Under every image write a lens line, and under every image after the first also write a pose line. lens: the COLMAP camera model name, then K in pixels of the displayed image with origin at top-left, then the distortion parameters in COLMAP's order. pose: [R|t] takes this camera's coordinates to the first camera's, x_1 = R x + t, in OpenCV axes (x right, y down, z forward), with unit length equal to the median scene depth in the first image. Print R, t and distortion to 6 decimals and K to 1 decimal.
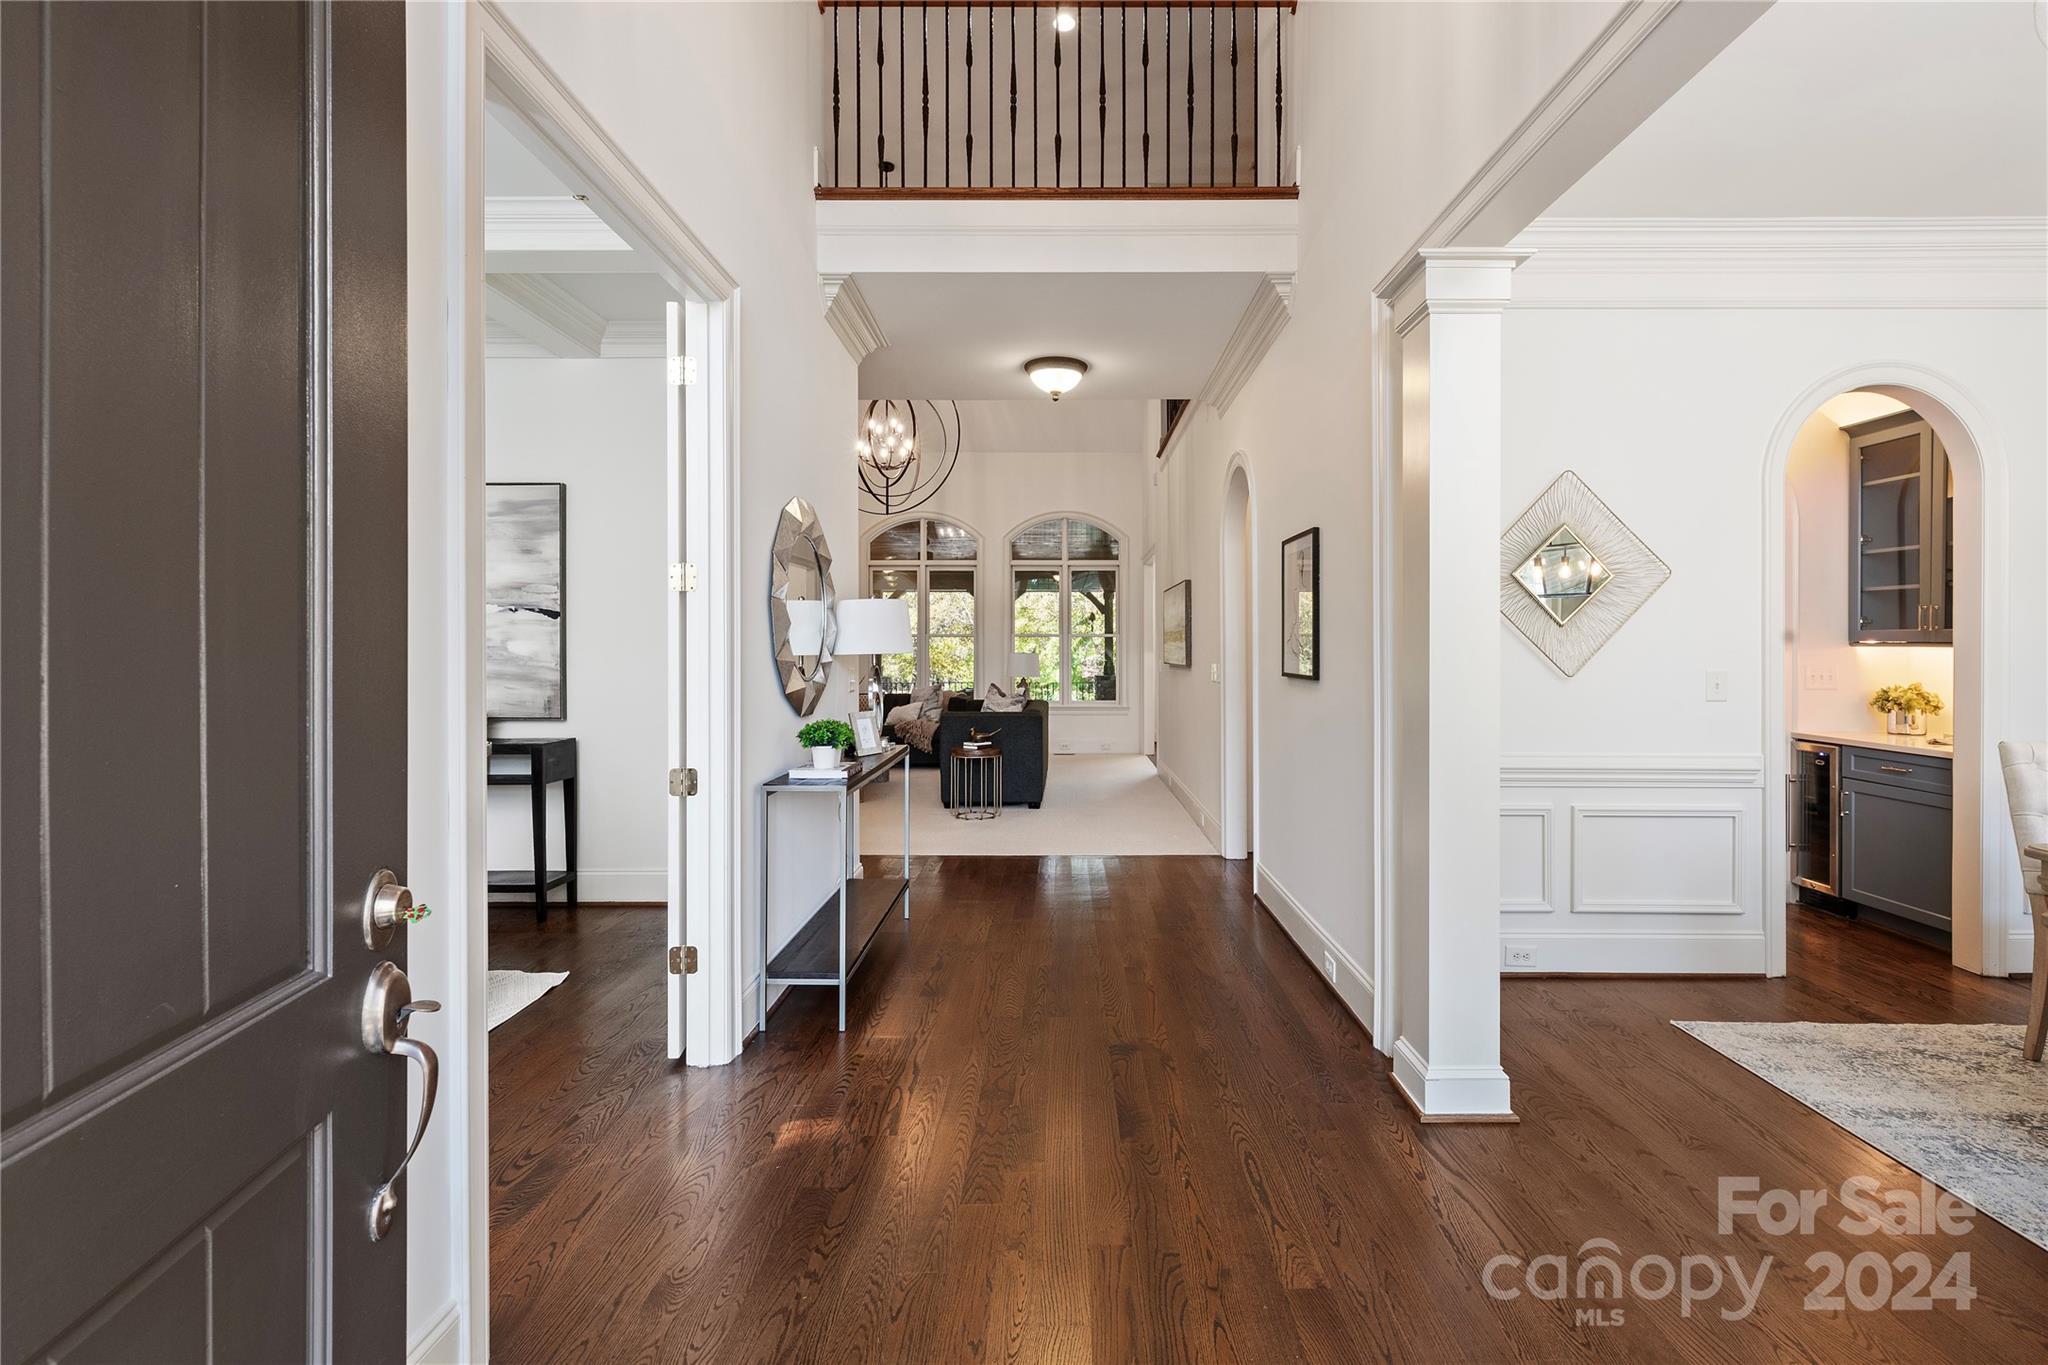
lens RADIAL K [[896.6, 0, 1032.0], [0, 896.6, 641.8], [0, 0, 1]] dist [0.000545, 0.000043]
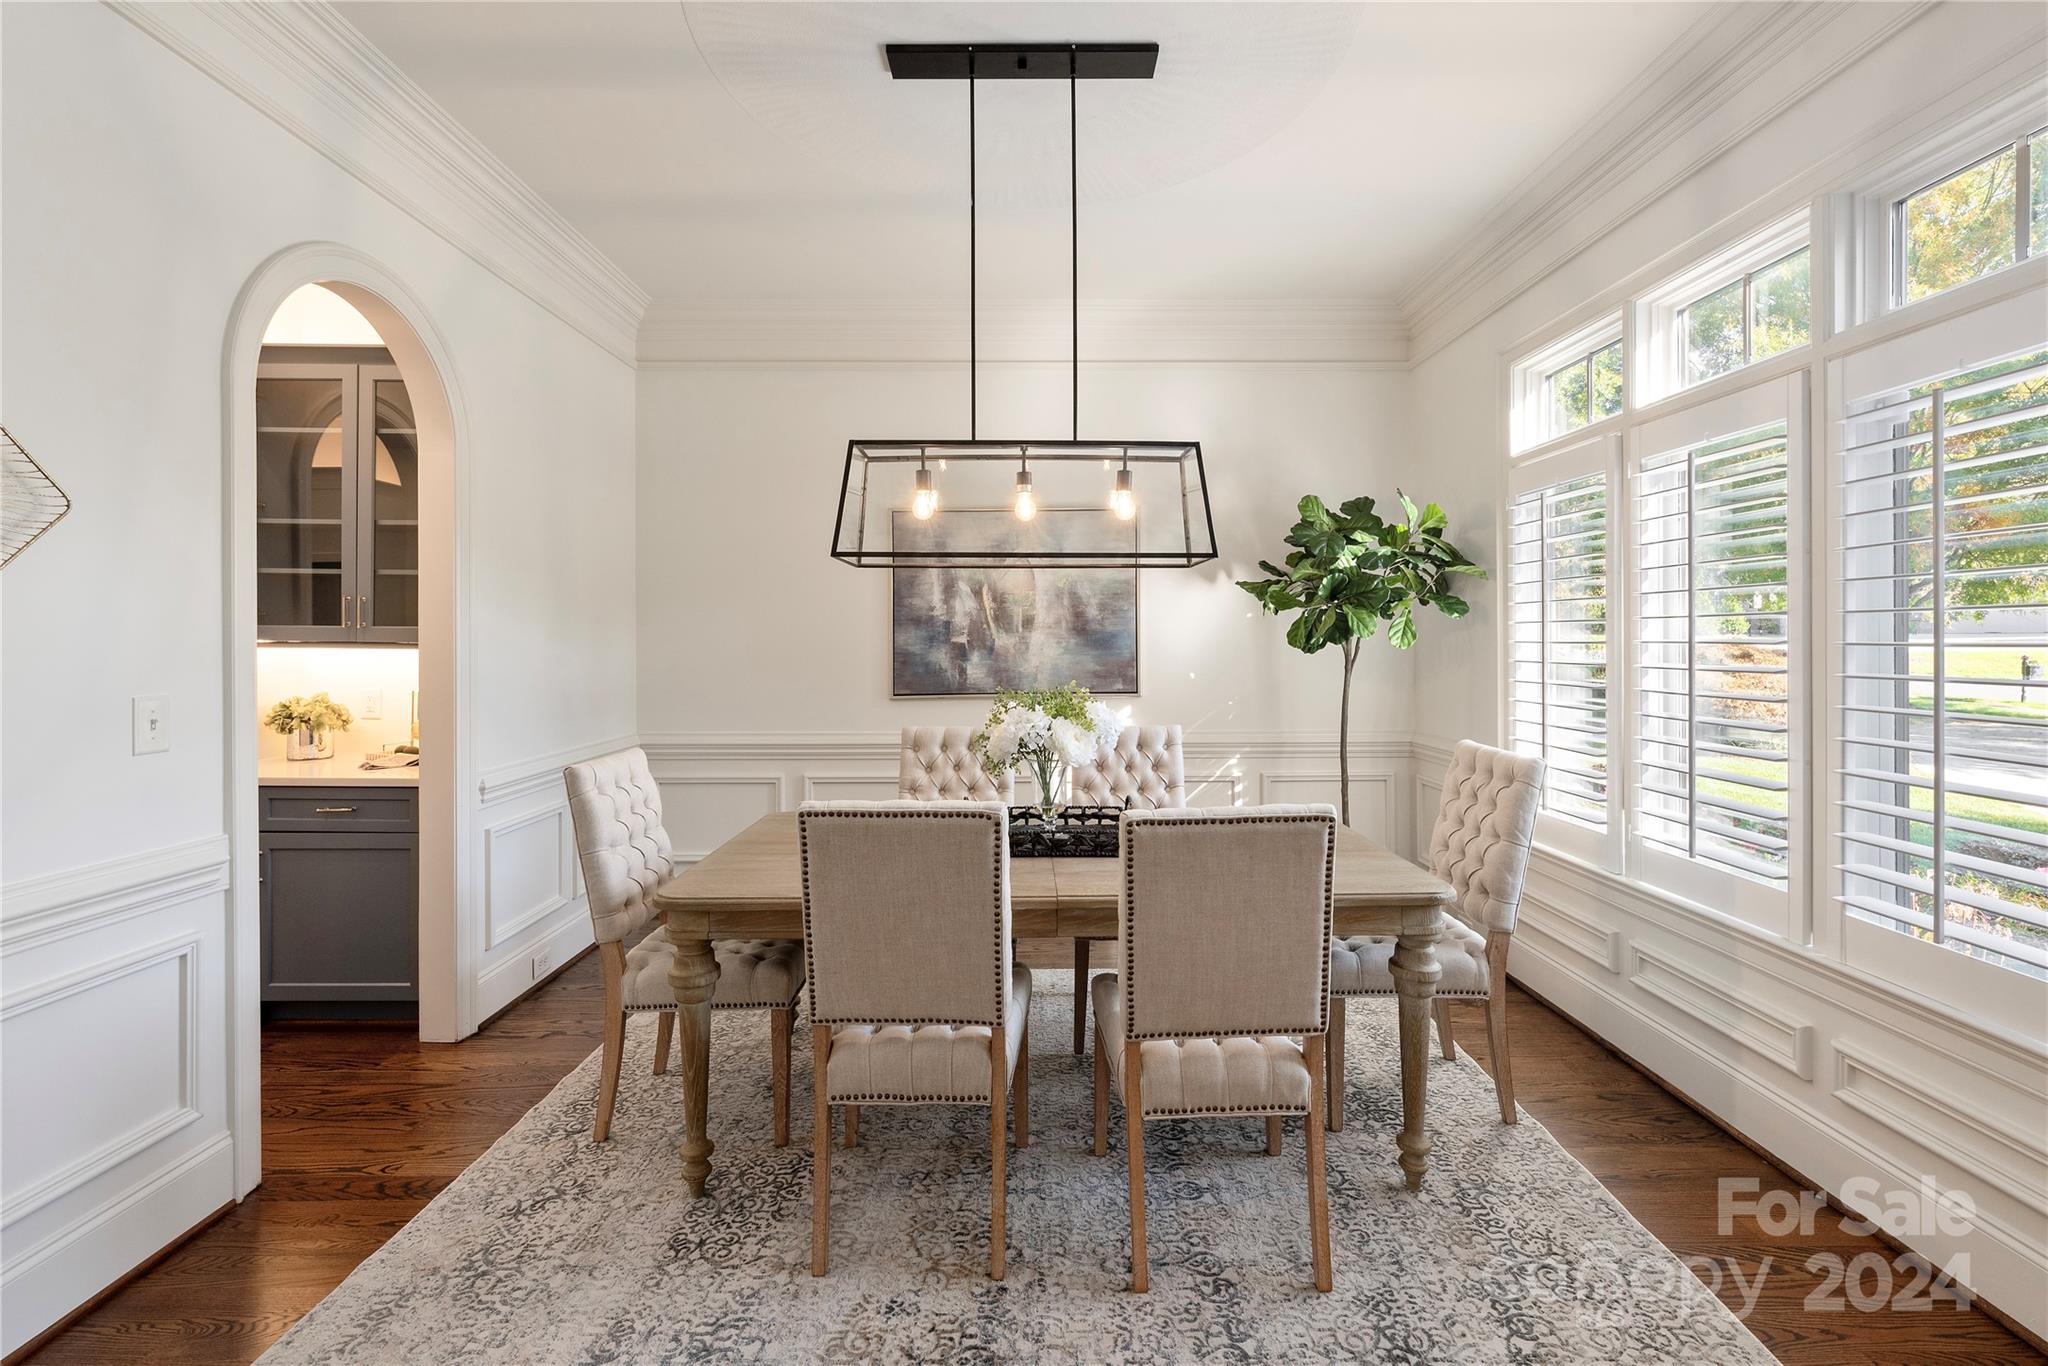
lens RADIAL K [[896.6, 0, 1032.0], [0, 896.6, 642.3], [0, 0, 1]] dist [0.000545, 0.000043]
pose [[-0.041298, -0.003148, 0.999142, 0.189056], [-0.006402, 0.999975, 0.002886, -0.006930], [-0.999126, -0.006277, -0.041317, 0.474616]]
